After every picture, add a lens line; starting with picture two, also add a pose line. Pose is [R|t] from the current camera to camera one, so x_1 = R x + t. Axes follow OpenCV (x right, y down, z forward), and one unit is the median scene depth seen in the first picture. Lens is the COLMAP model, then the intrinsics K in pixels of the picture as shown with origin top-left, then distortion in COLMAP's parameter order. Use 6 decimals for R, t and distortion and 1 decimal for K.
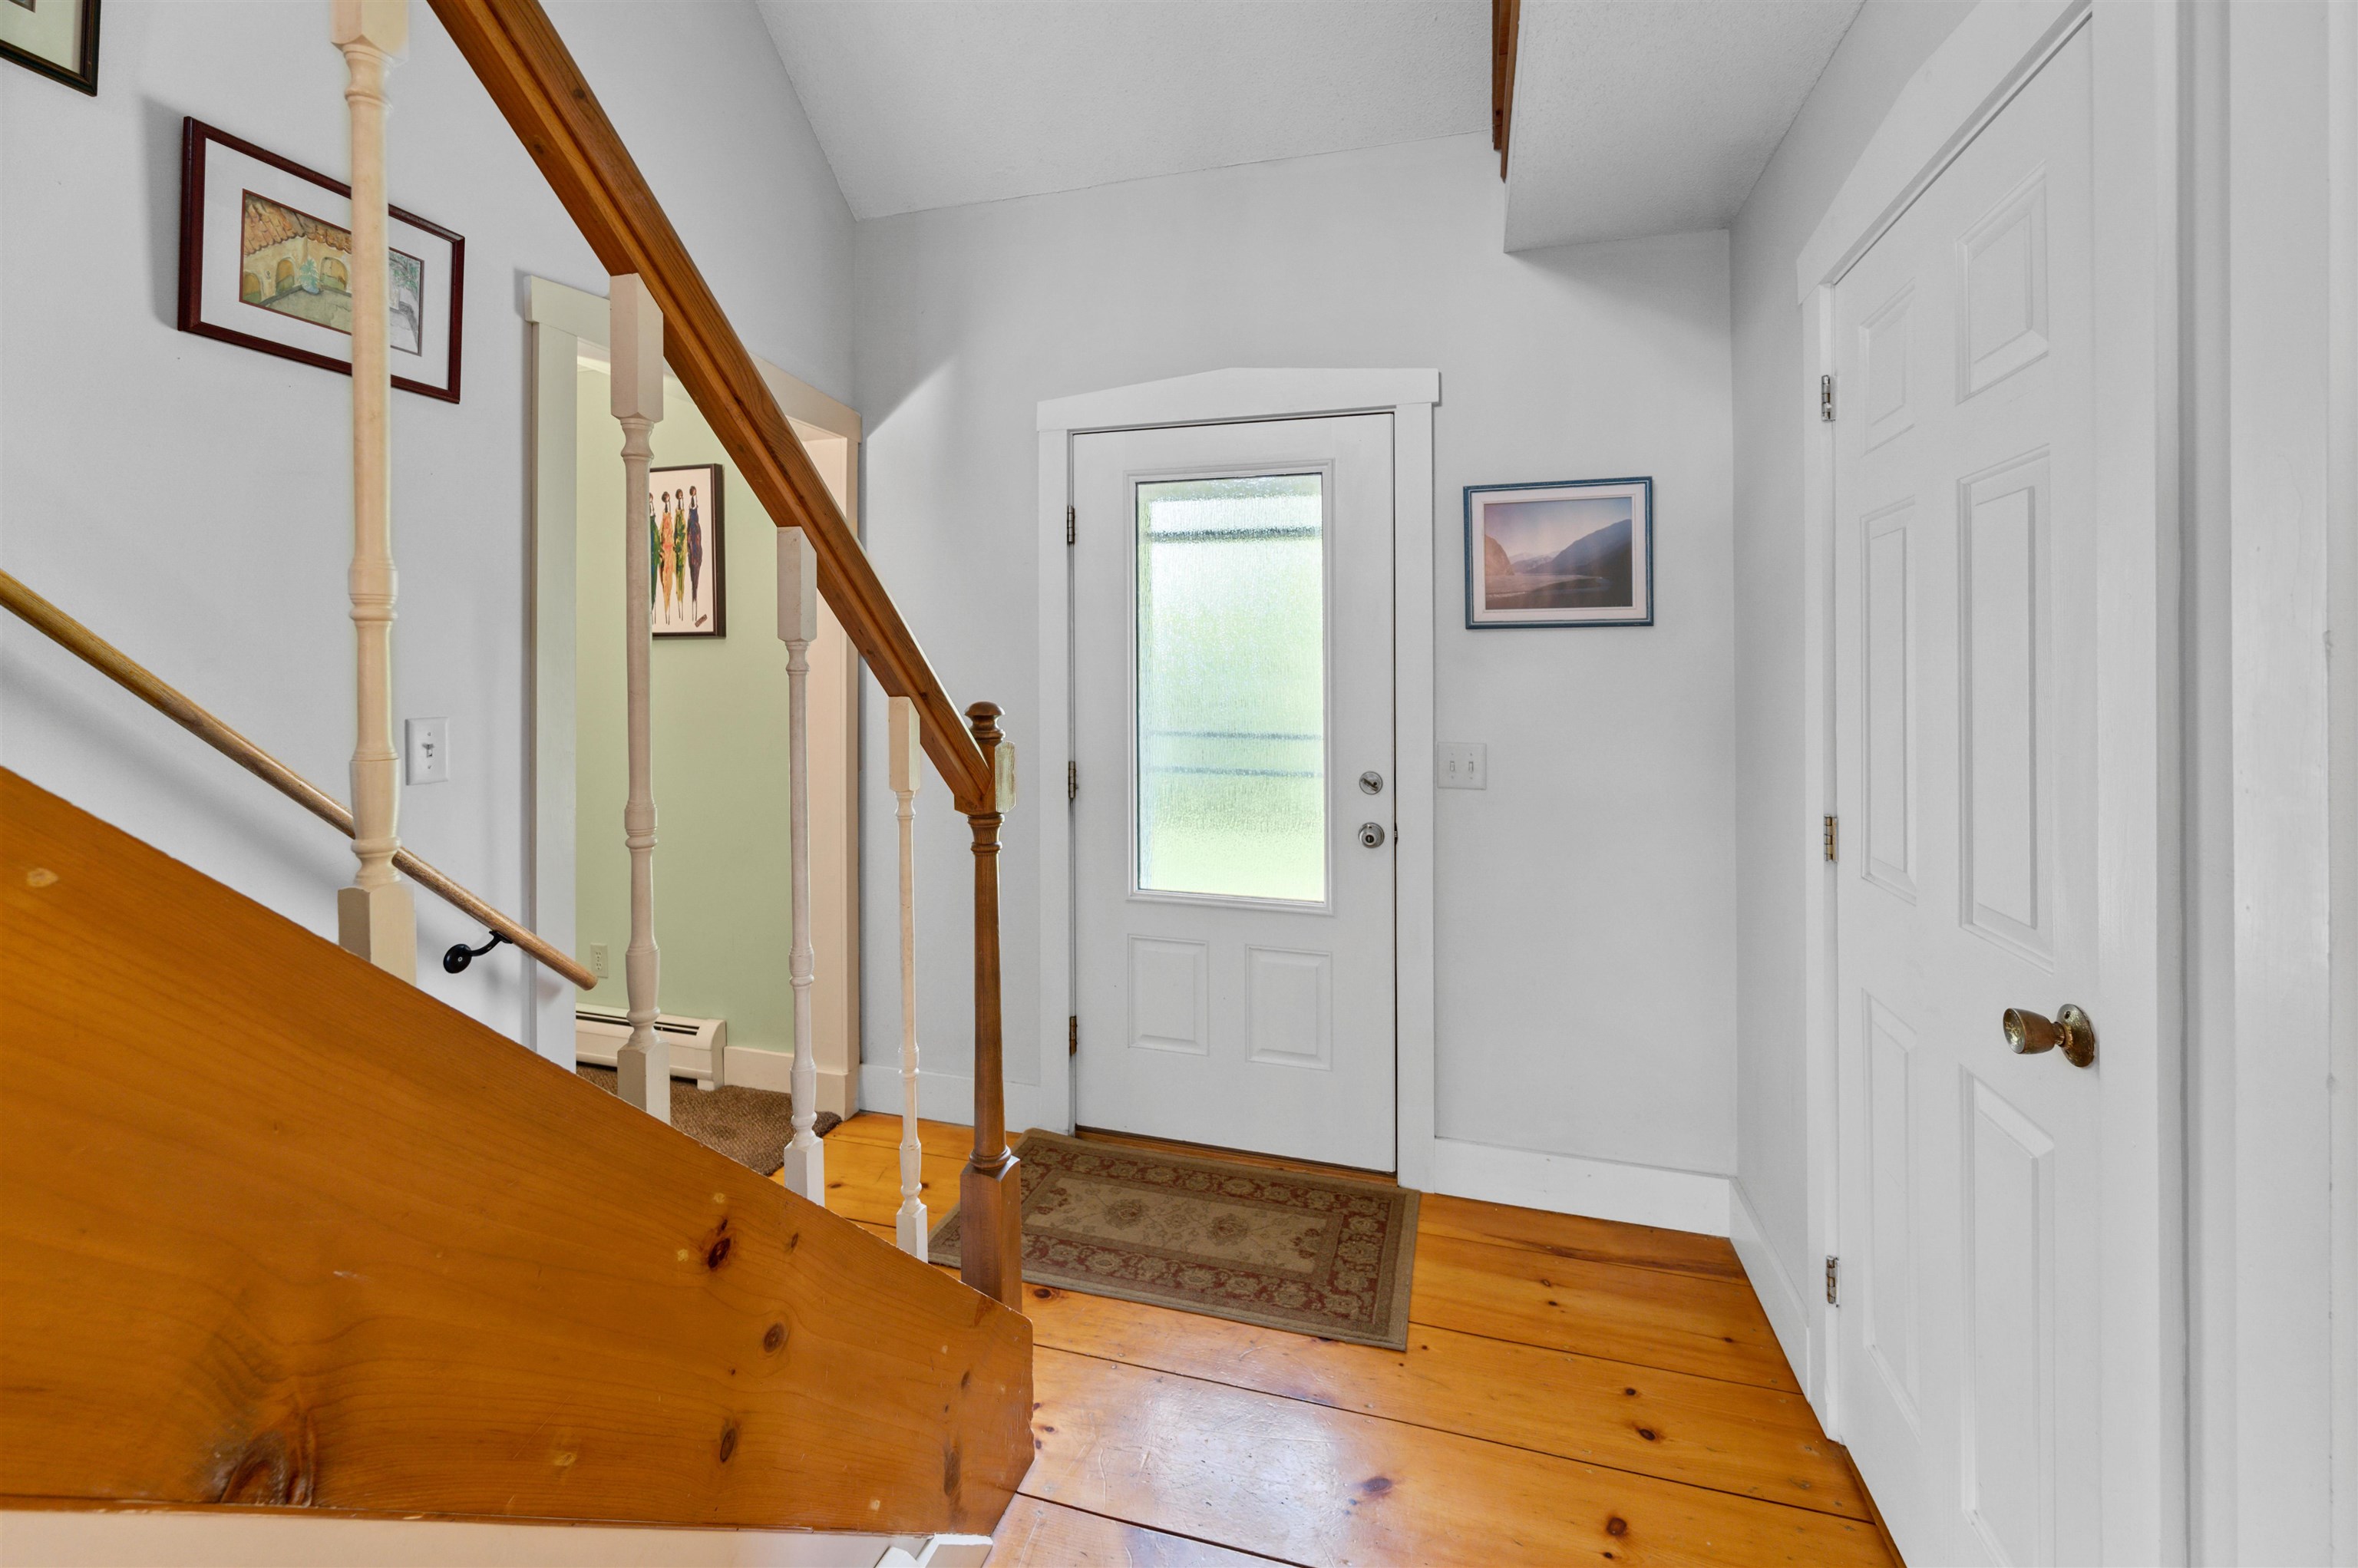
lens RADIAL K [[944.9, 0, 1188.1], [0, 944.9, 658.7], [0, 0, 1]] dist [-0.001794, -0.000036]
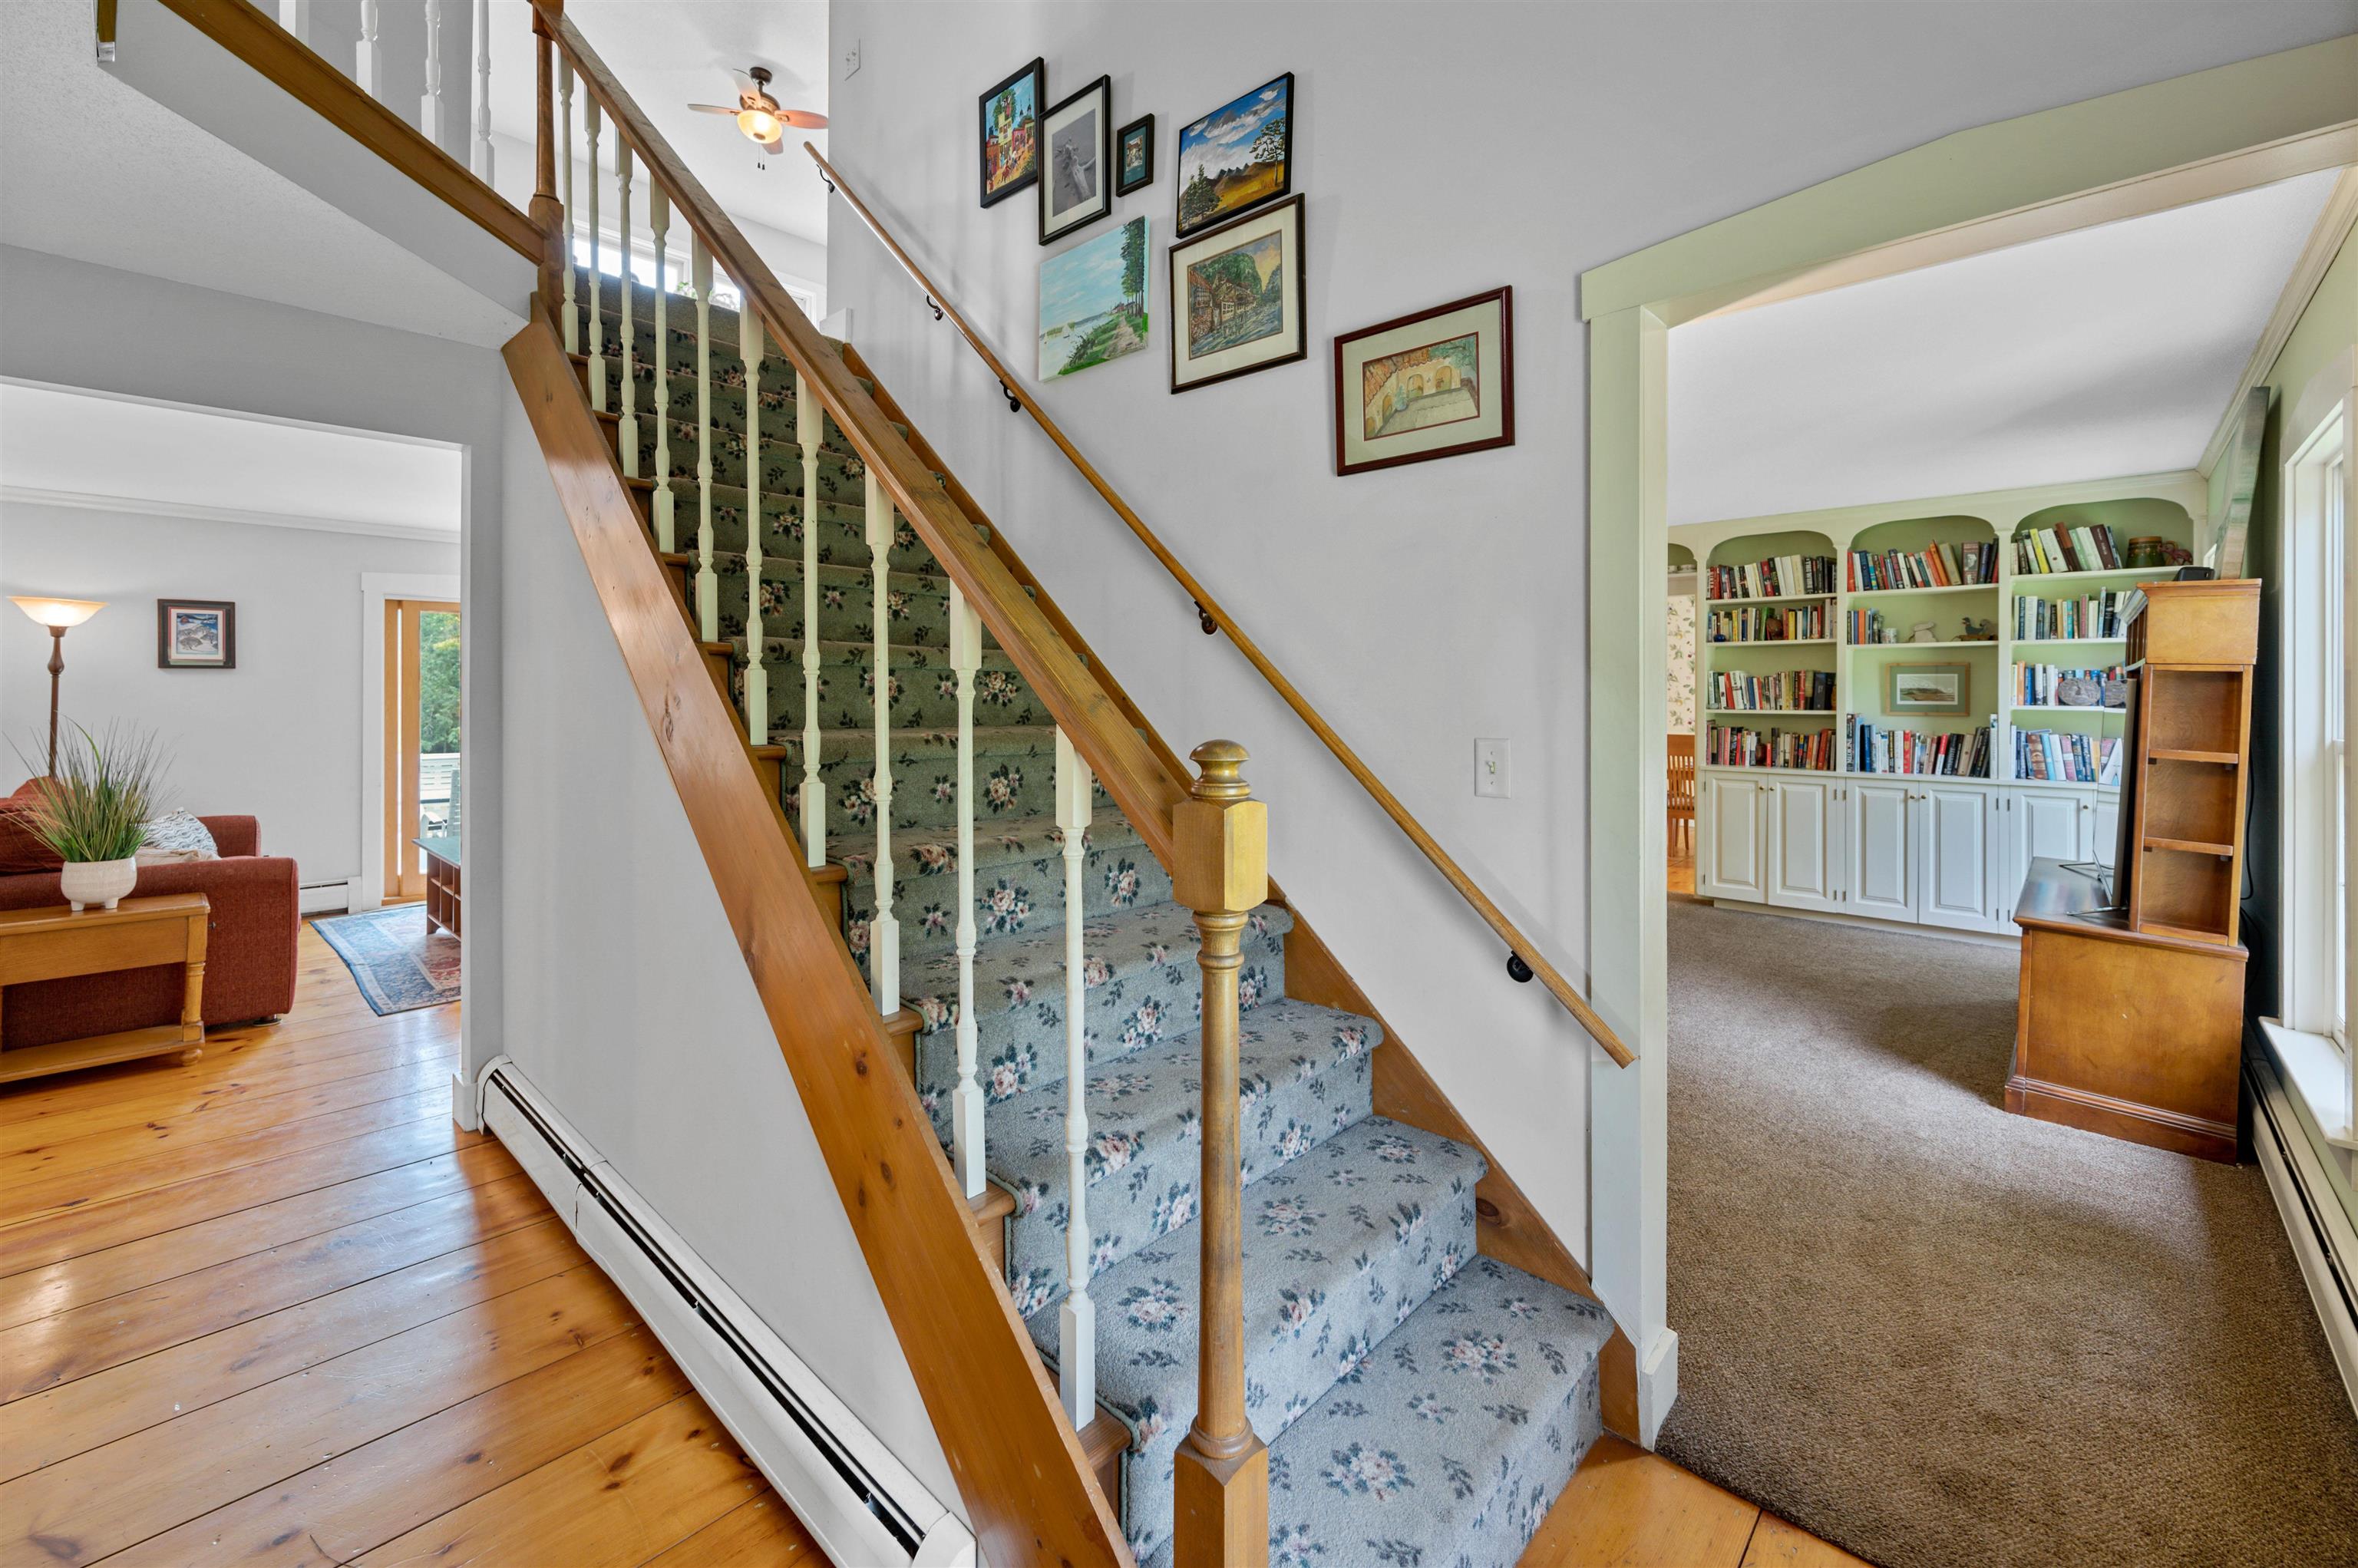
lens RADIAL K [[944.9, 0, 1195.7], [0, 944.9, 700.1], [0, 0, 1]] dist [-0.001794, -0.000036]
pose [[-0.448188, 0.003088, -0.893934, 0.440569], [0.000221, 0.999994, 0.003343, 0.018482], [0.893939, 0.001301, -0.448187, 1.496184]]
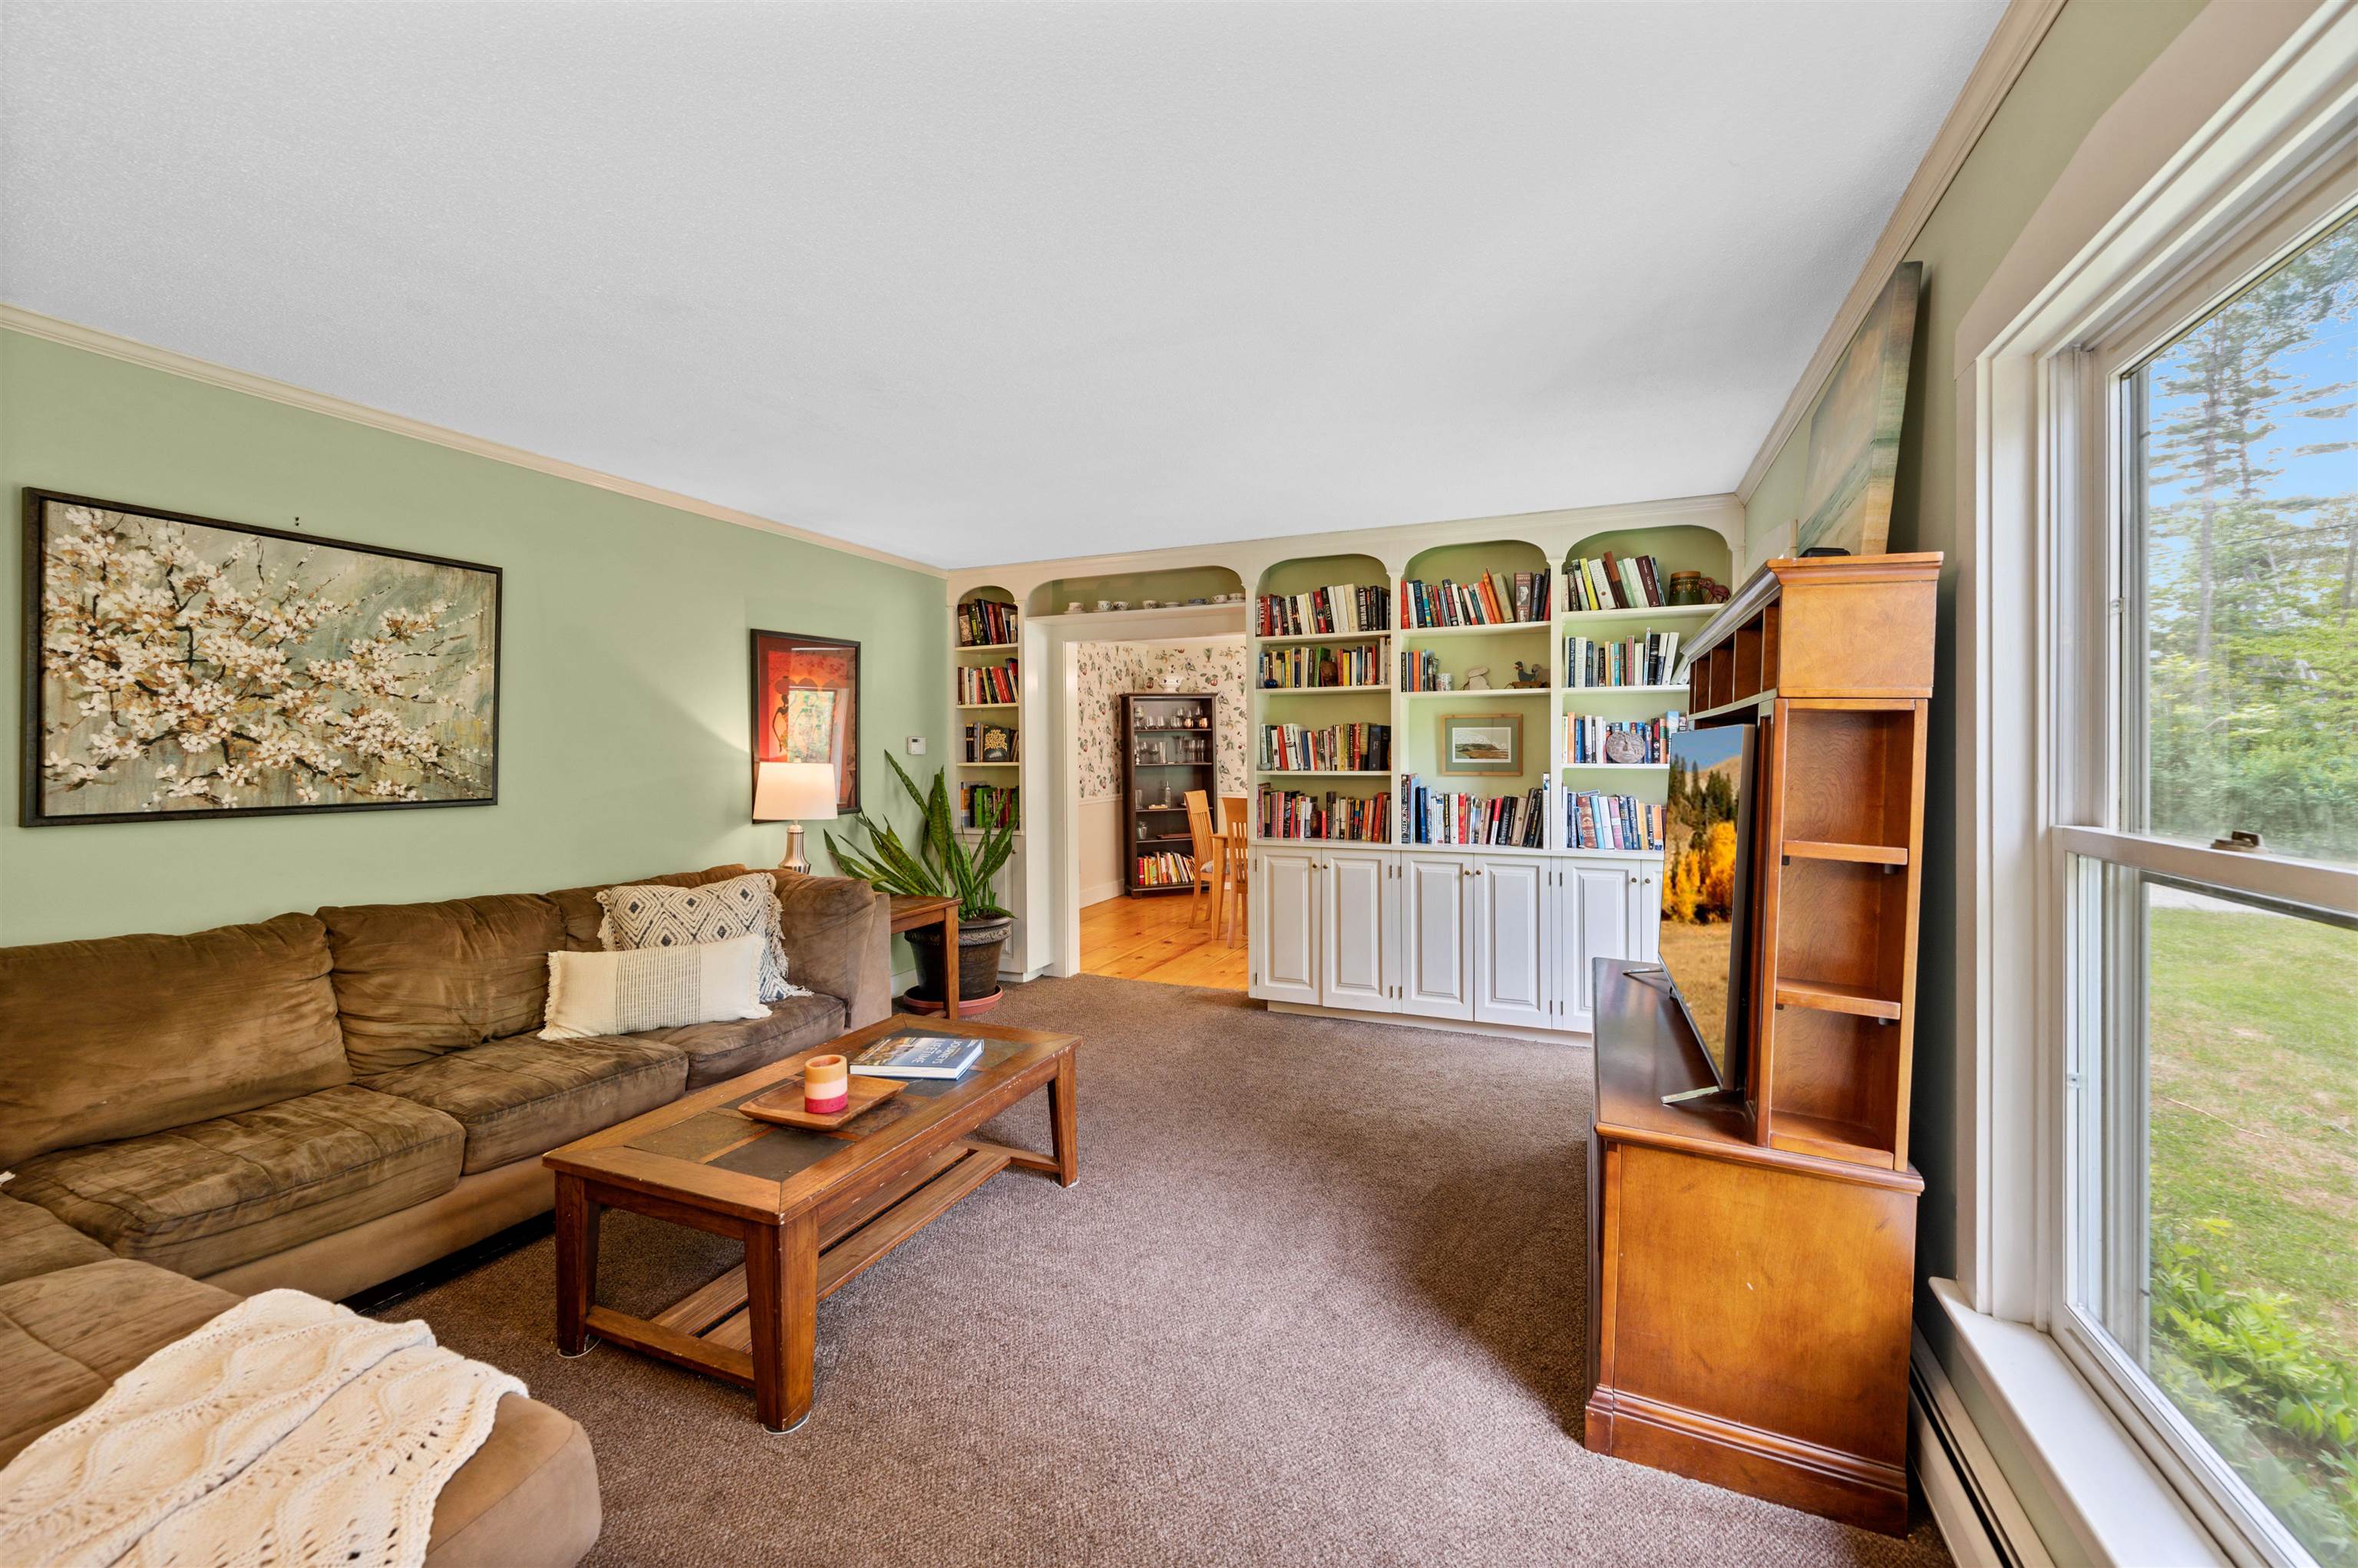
lens RADIAL K [[944.9, 0, 1177.4], [0, 944.9, 762.6], [0, 0, 1]] dist [-0.001794, -0.000036]
pose [[-0.121575, 0.008818, -0.992543, 0.064927], [0.006342, 0.999947, 0.008107, 0.017788], [0.992562, -0.005309, -0.121624, 1.574993]]
